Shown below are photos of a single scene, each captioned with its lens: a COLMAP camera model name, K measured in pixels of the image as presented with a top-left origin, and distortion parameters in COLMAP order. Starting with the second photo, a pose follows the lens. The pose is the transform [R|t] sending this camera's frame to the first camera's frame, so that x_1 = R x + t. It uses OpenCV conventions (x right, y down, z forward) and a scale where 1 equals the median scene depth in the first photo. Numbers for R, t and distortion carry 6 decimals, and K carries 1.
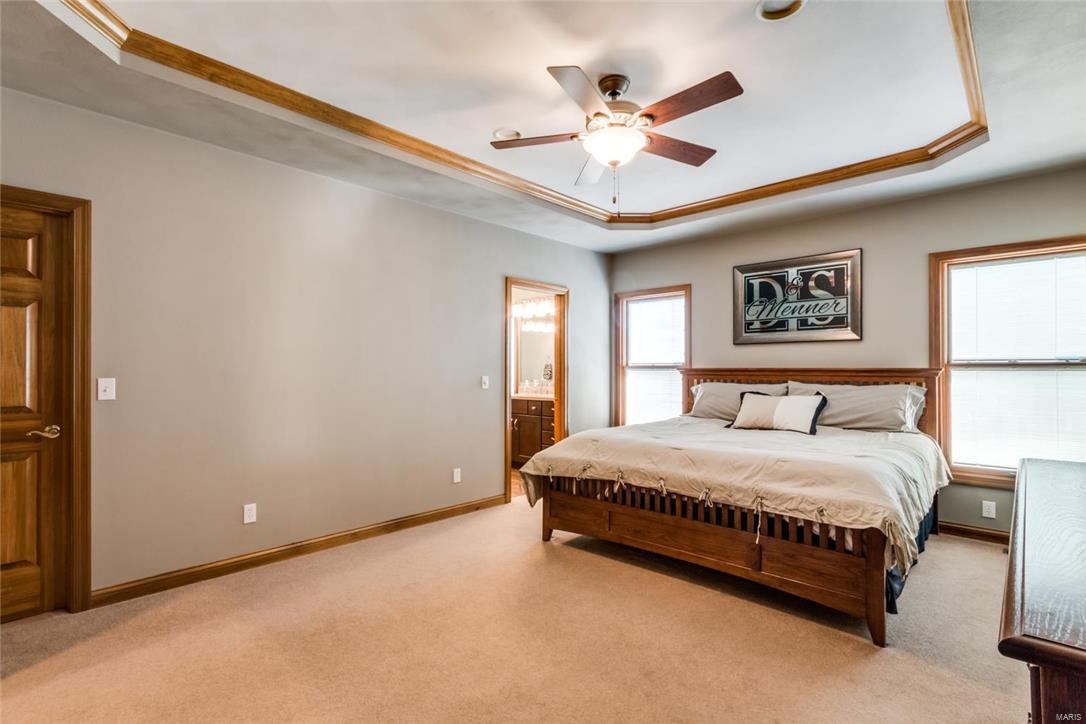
lens RADIAL K [[520.0, 0, 537.1], [0, 520.0, 371.5], [0, 0, 1]] dist [0.001585, 0.000410]
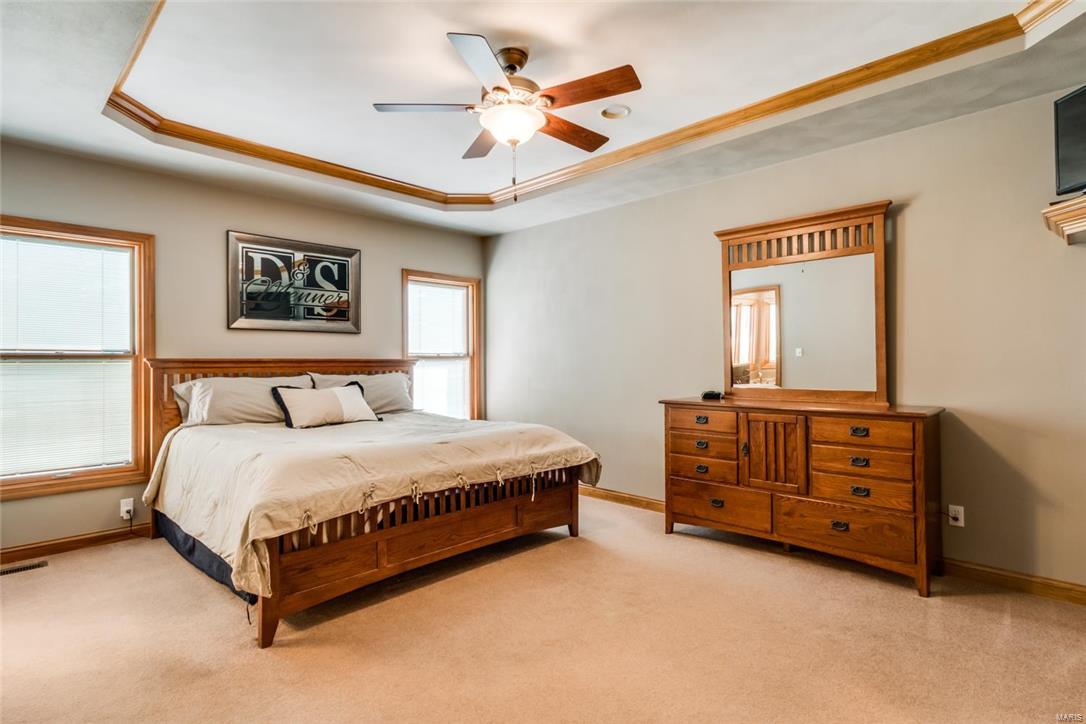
lens RADIAL K [[568.0, 0, 547.4], [0, 568.0, 366.0], [0, 0, 1]] dist [0.000989, 0.000702]
pose [[-0.015867, -0.007620, 0.999845, -0.618330], [0.004785, 0.999959, 0.007696, 0.000713], [-0.999863, 0.004906, -0.015830, 0.661019]]
